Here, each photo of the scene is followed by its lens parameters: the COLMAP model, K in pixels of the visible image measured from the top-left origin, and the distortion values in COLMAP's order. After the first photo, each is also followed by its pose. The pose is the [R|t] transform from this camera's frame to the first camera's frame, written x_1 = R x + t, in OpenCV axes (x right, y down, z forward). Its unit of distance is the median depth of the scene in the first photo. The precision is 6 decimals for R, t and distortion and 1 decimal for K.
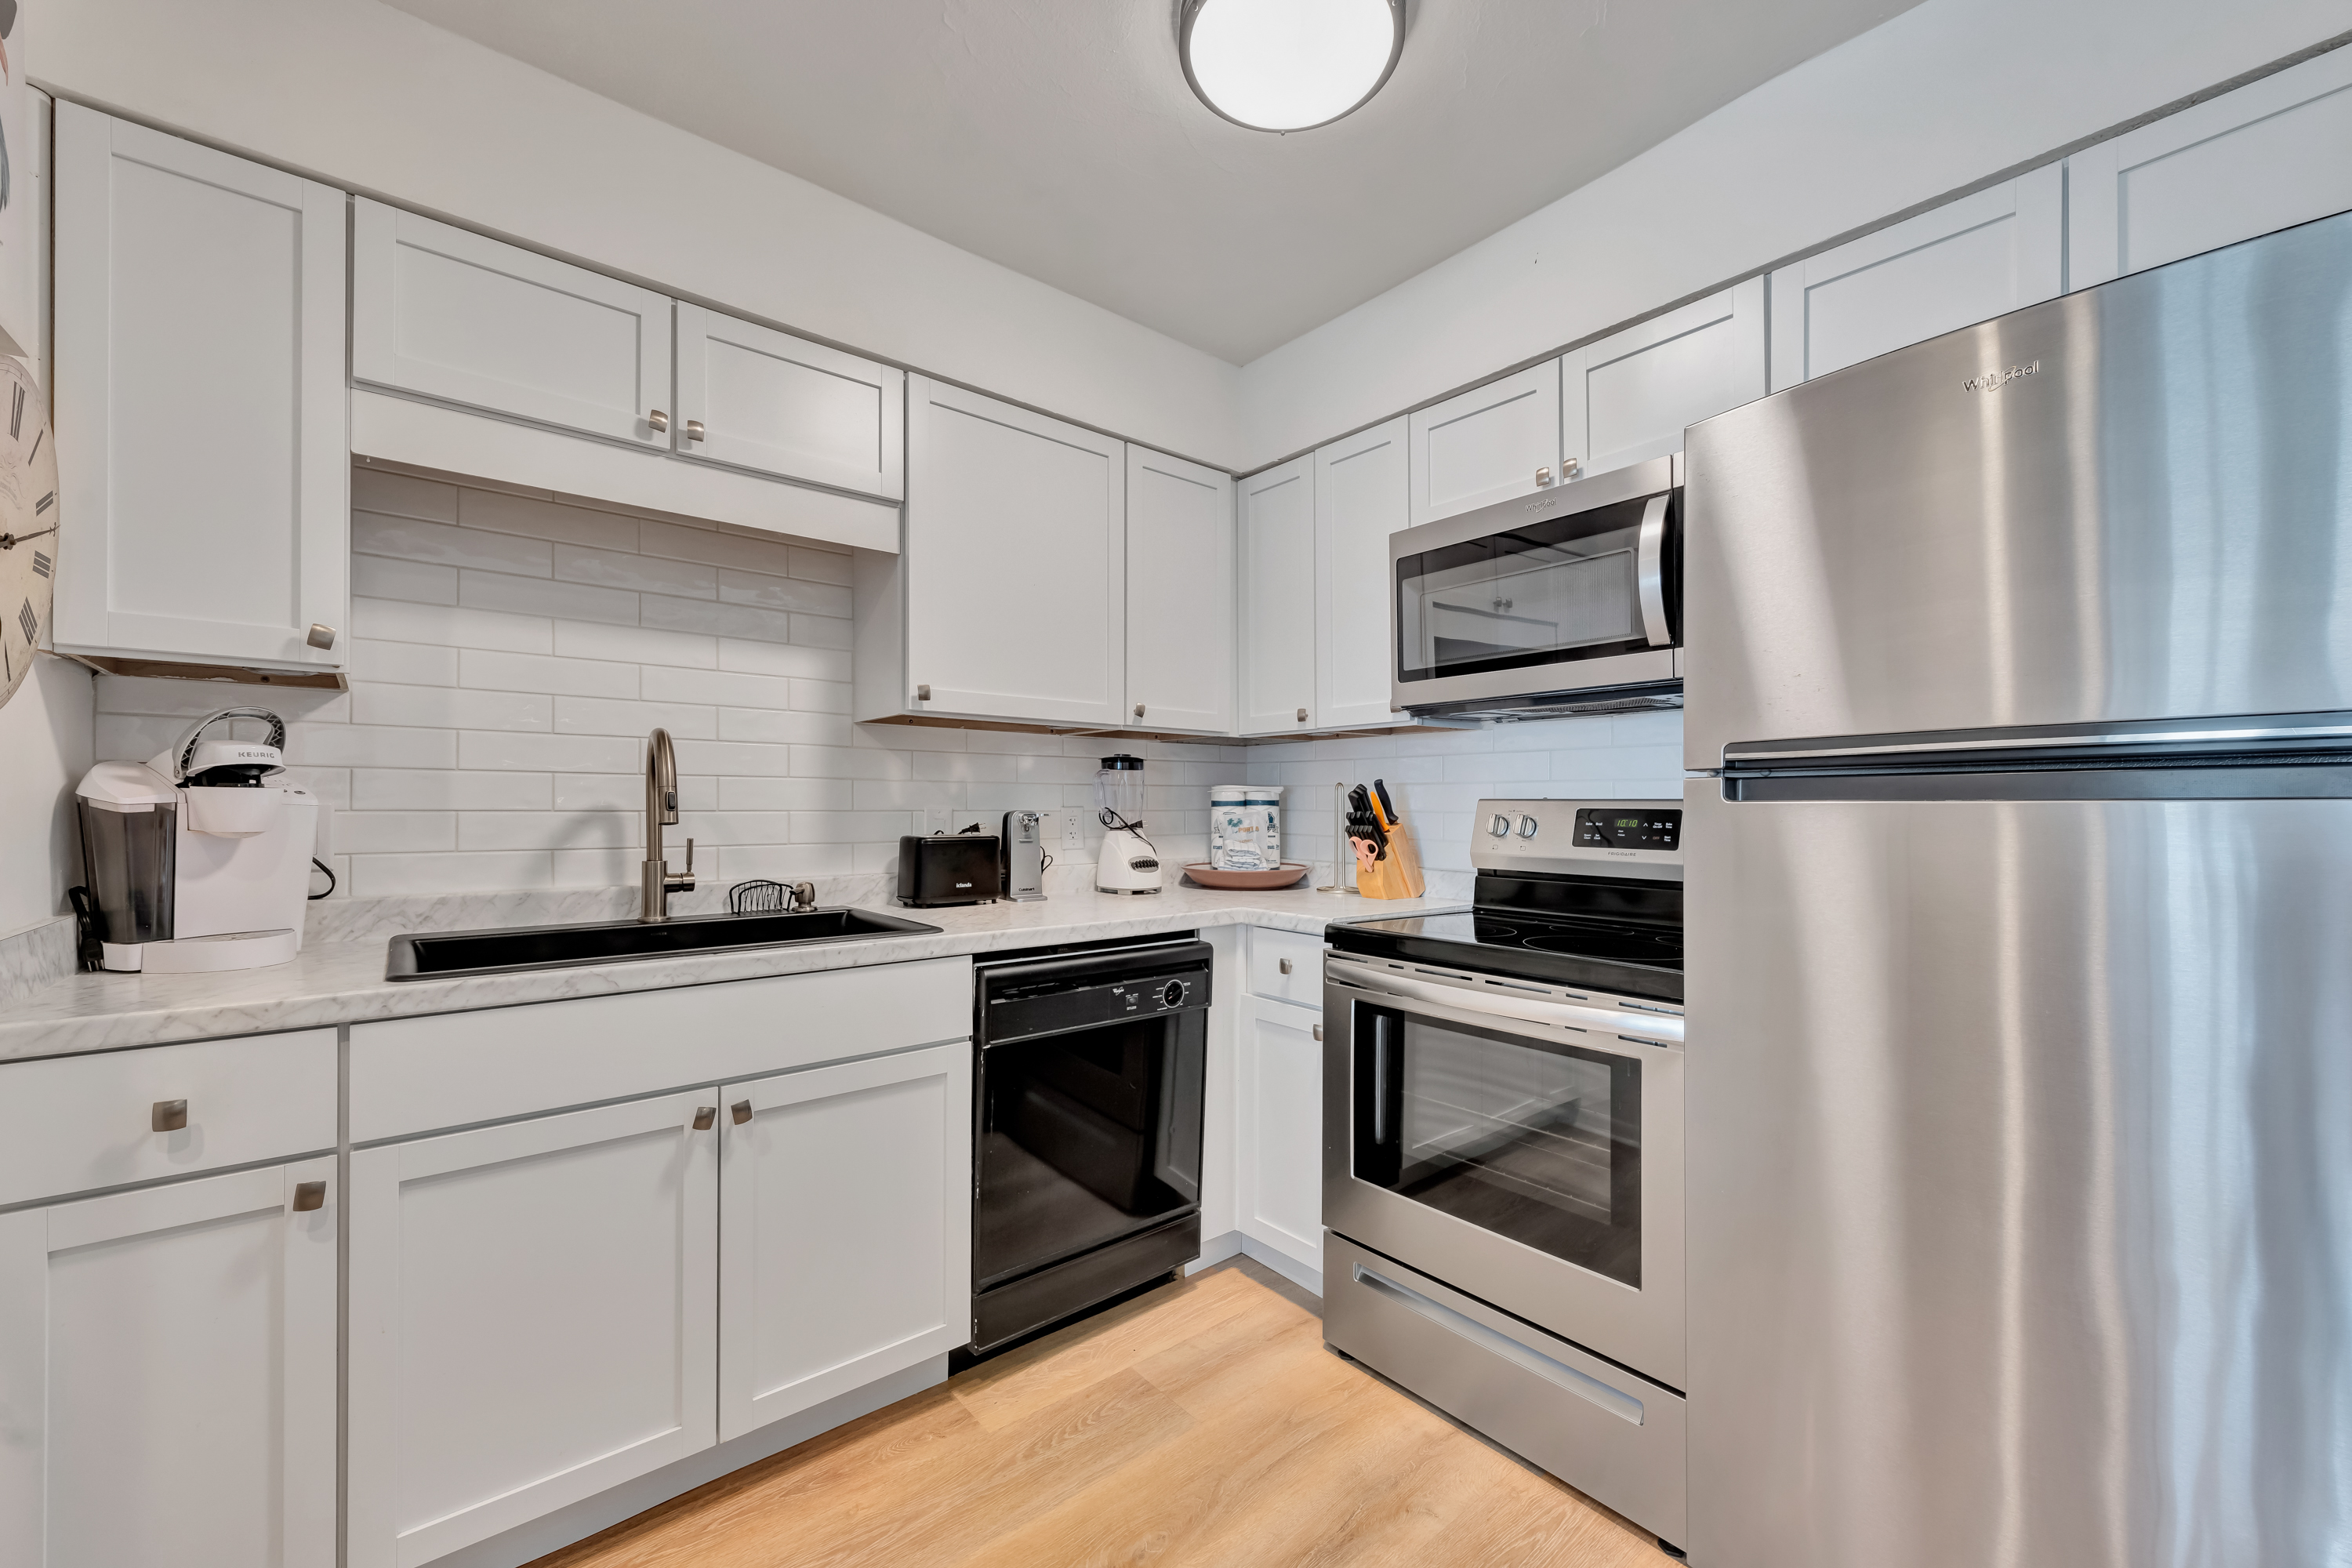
lens RADIAL K [[925.7, 0, 1166.4], [0, 925.7, 790.1], [0, 0, 1]] dist [0.011055, -0.005192]
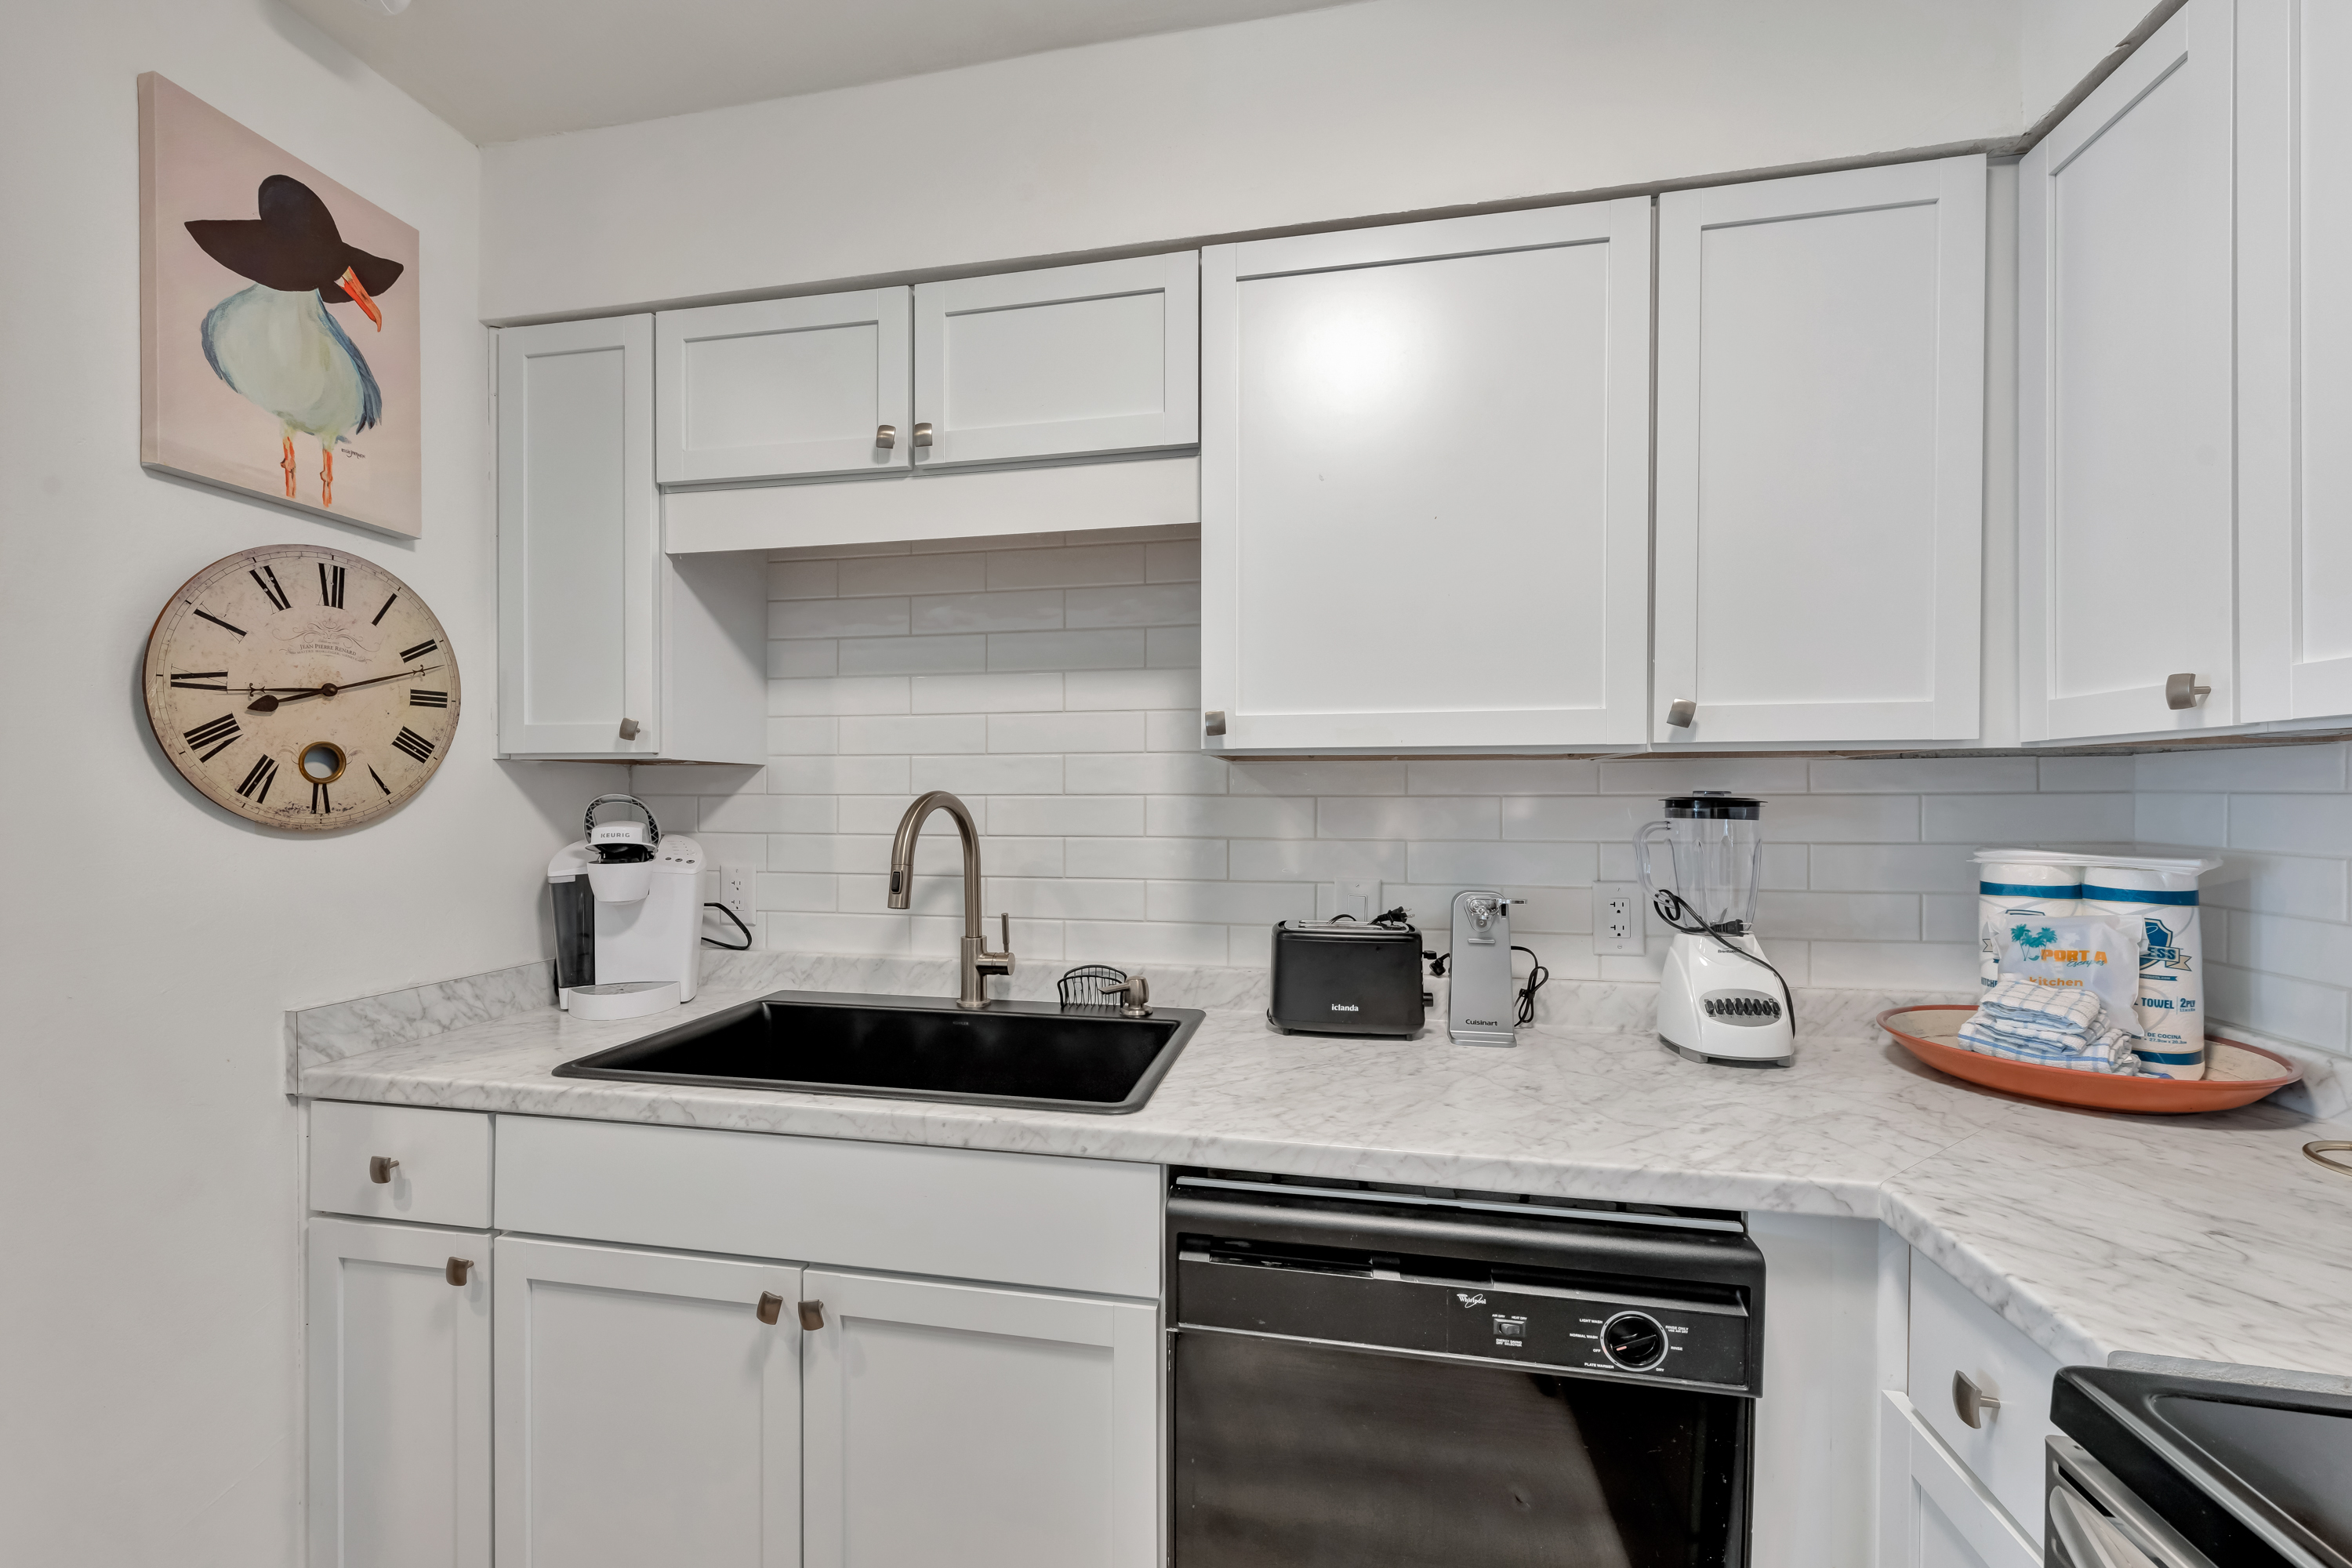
lens RADIAL K [[925.7, 0, 1166.4], [0, 925.7, 790.1], [0, 0, 1]] dist [0.011055, -0.005192]
pose [[0.617550, -0.003868, -0.786522, 0.232751], [0.014057, 0.999882, 0.006119, -0.060300], [0.786406, -0.014835, 0.617532, 0.548967]]
